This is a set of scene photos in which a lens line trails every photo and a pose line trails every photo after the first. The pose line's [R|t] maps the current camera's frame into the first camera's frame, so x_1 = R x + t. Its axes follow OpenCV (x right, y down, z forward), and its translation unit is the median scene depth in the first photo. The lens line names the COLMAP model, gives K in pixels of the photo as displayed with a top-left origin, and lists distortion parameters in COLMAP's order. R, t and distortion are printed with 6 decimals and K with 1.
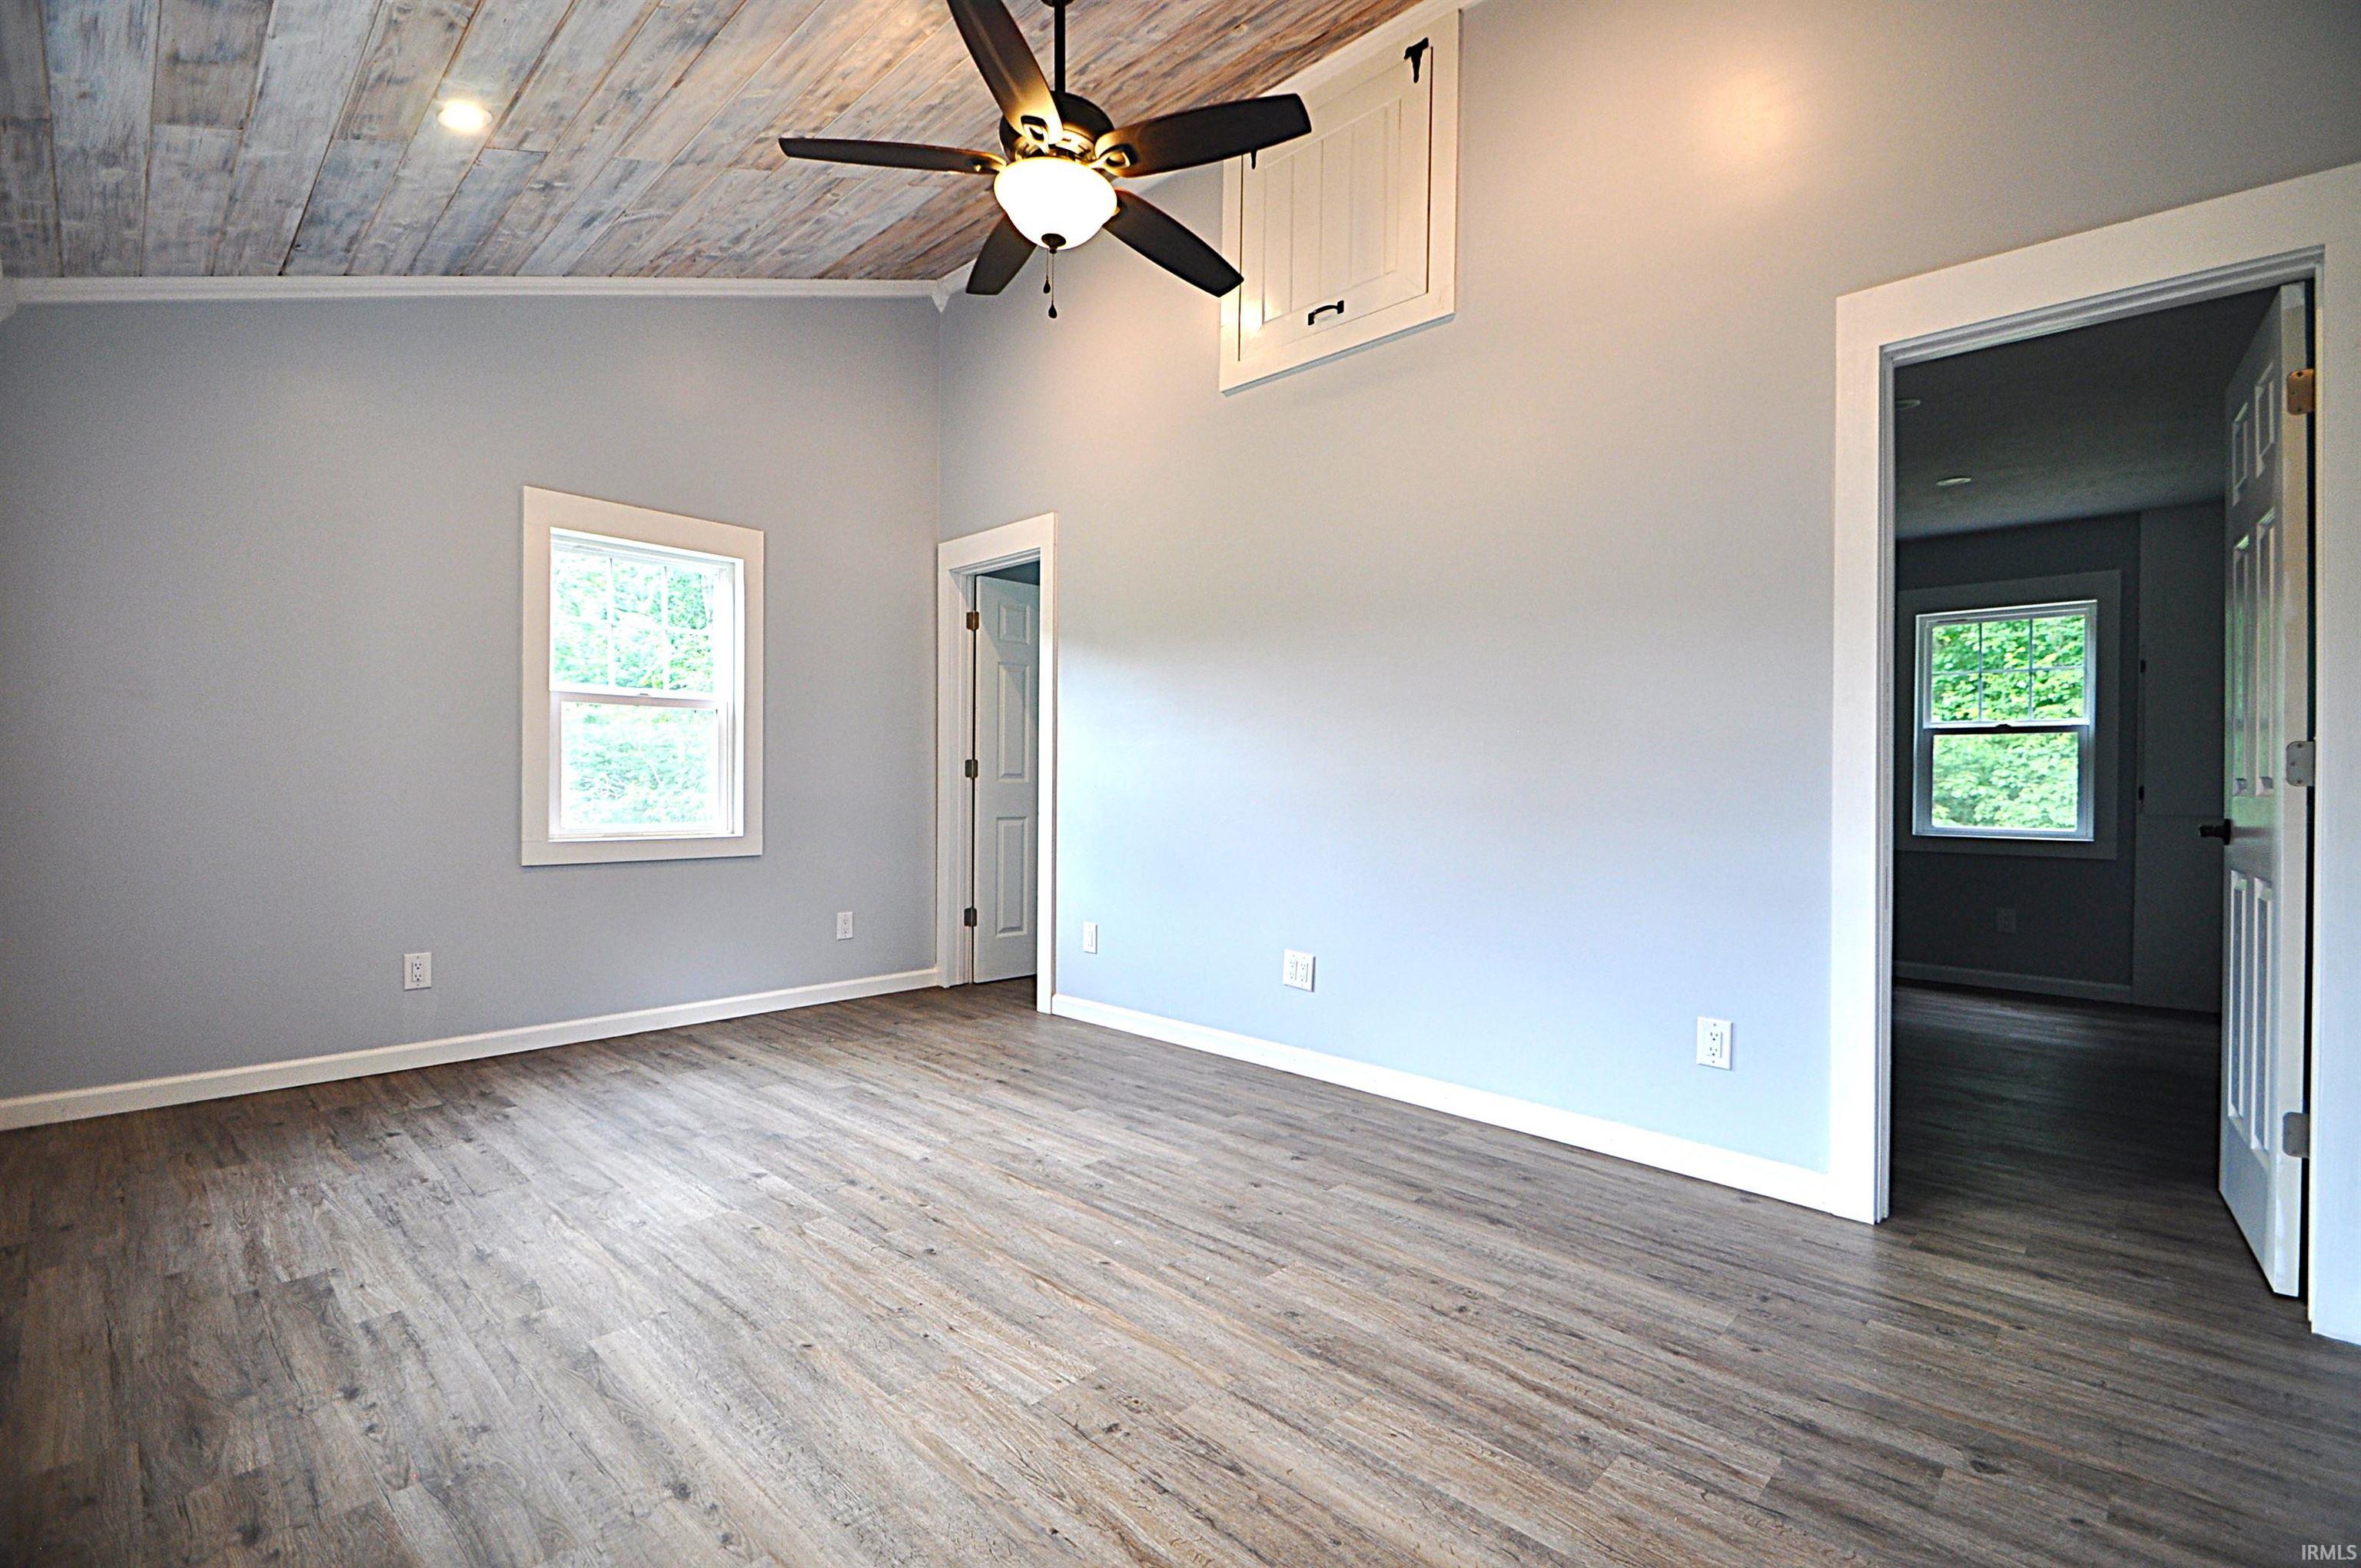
lens RADIAL K [[1043.5, 0, 1180.5], [0, 1043.5, 784.0], [0, 0, 1]] dist [0.003512, -0.008358]
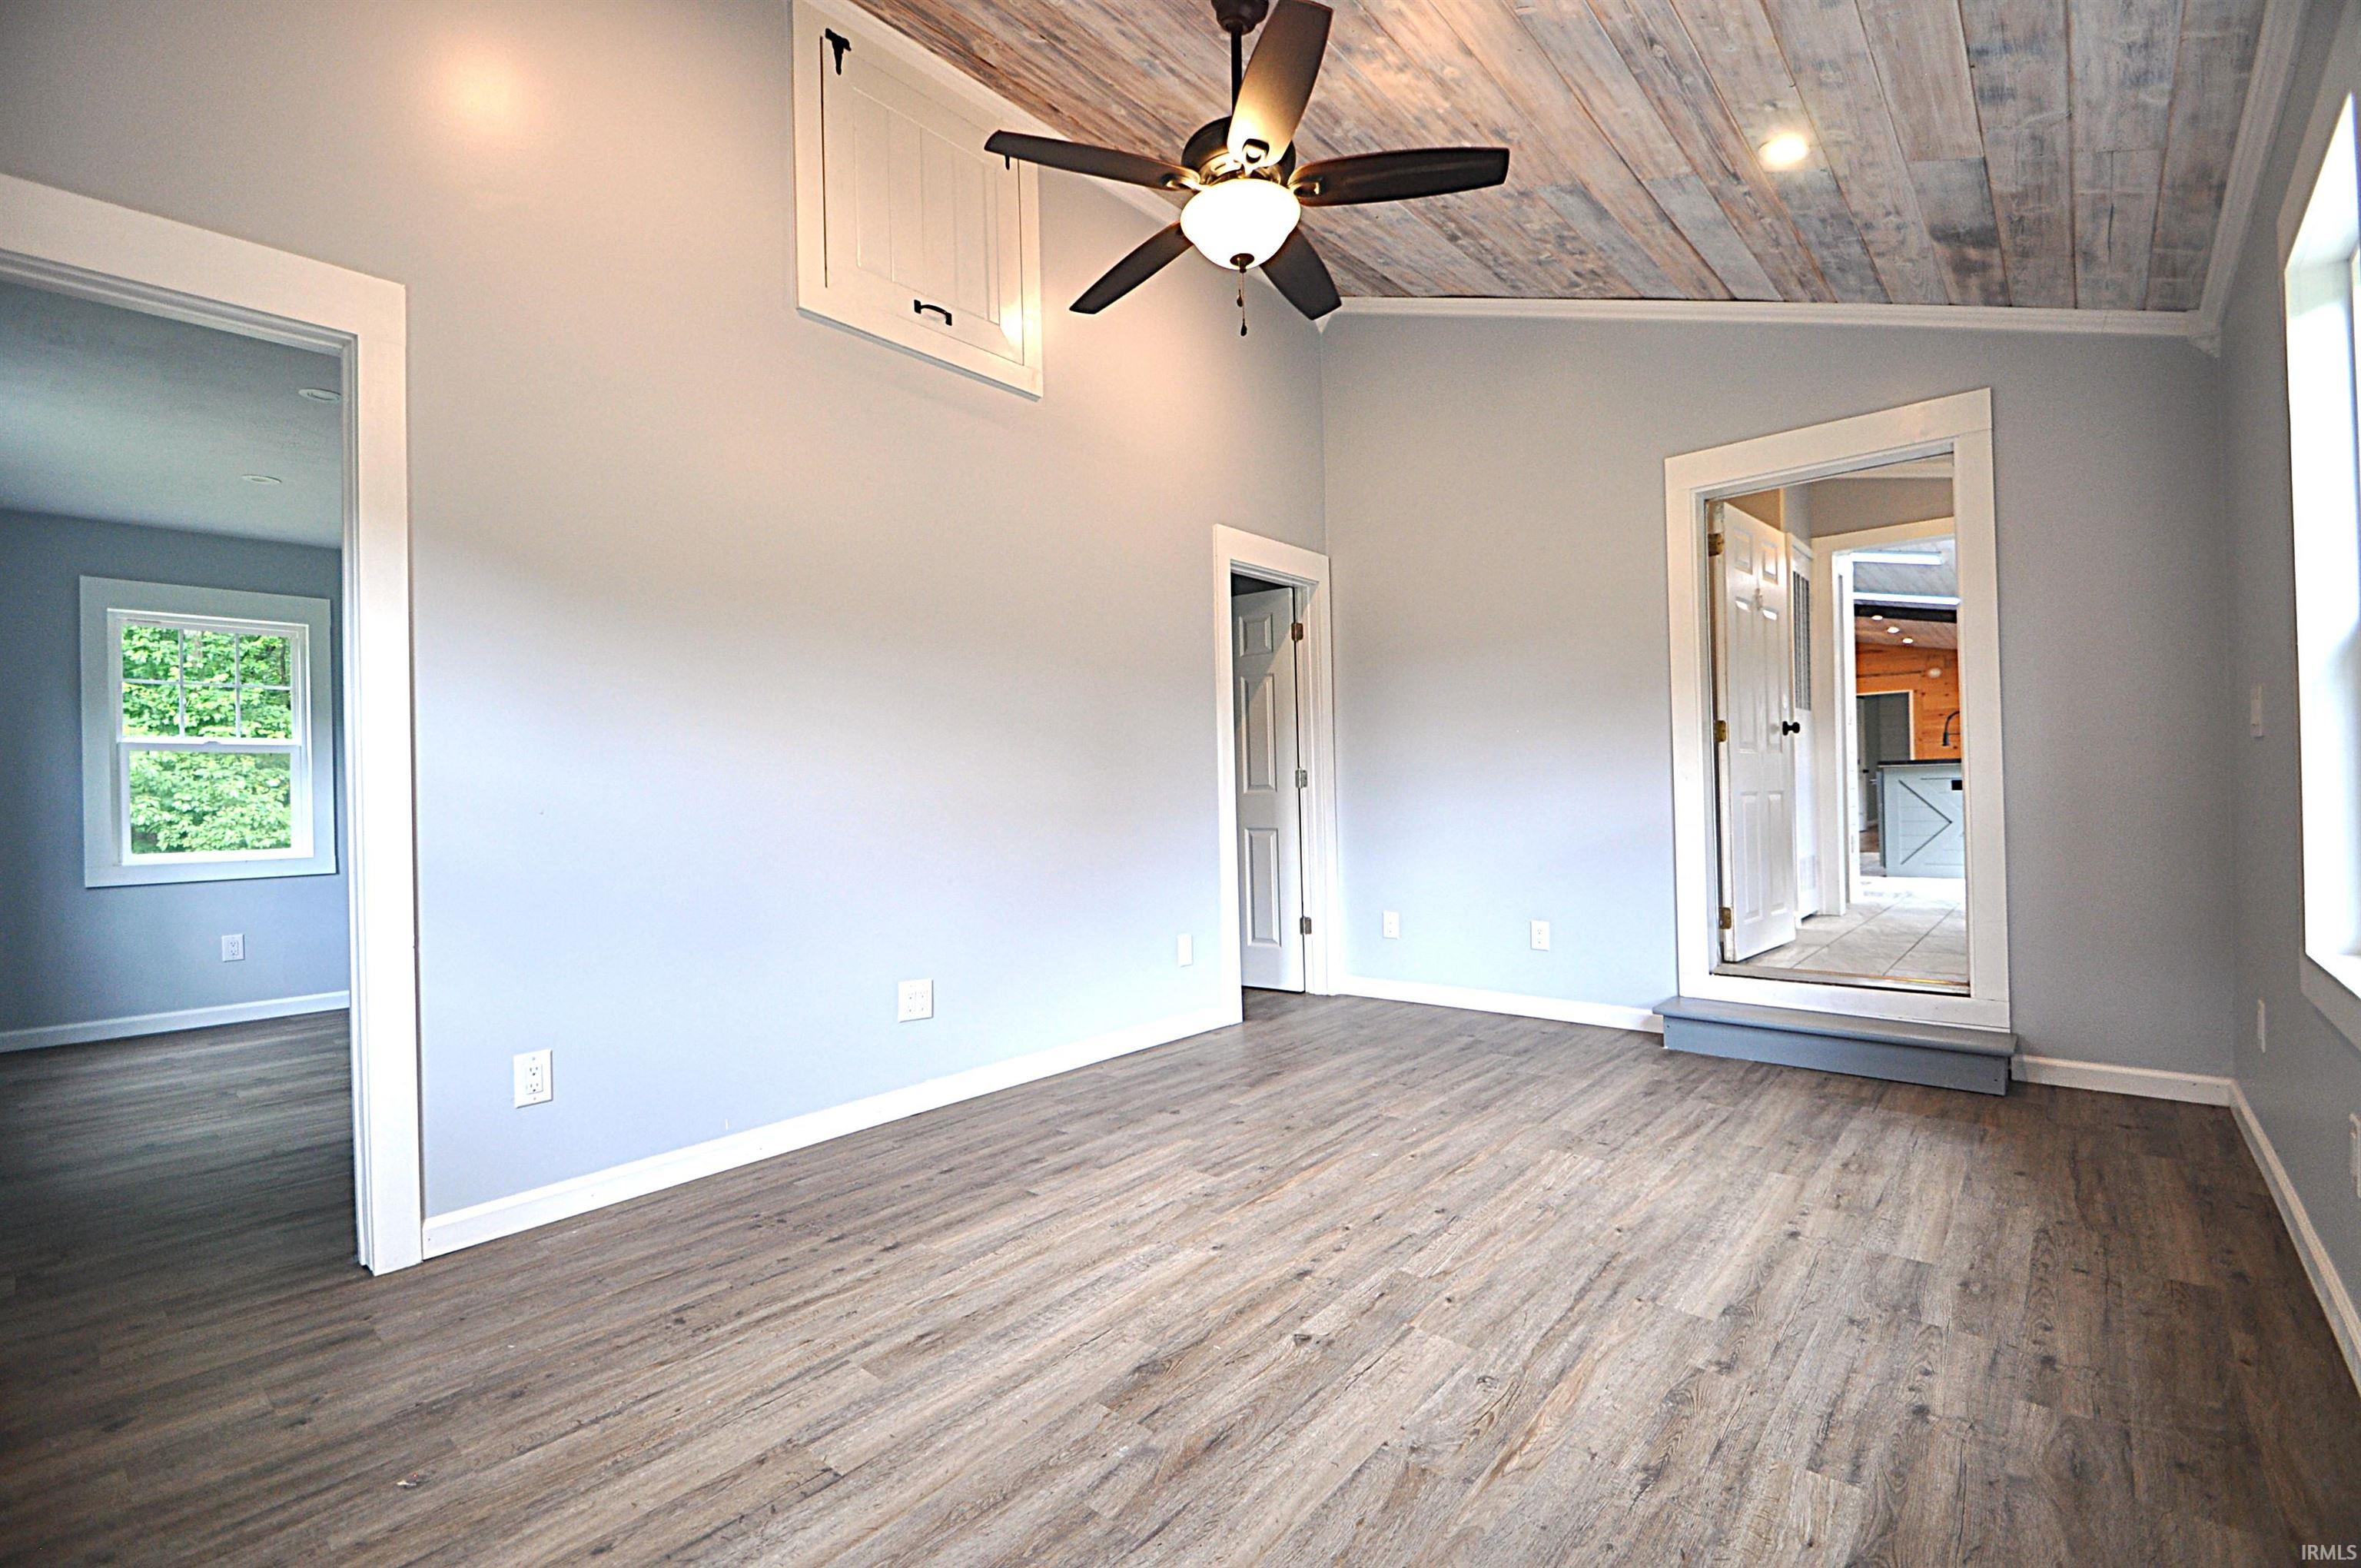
lens RADIAL K [[1035.0, 0, 1171.3], [0, 1035.0, 785.8], [0, 0, 1]] dist [0.010405, -0.009194]
pose [[-0.044937, -0.002121, 0.998988, -1.121146], [0.023921, 0.999709, 0.003199, -0.012601], [-0.998703, 0.024040, -0.044873, 1.117777]]
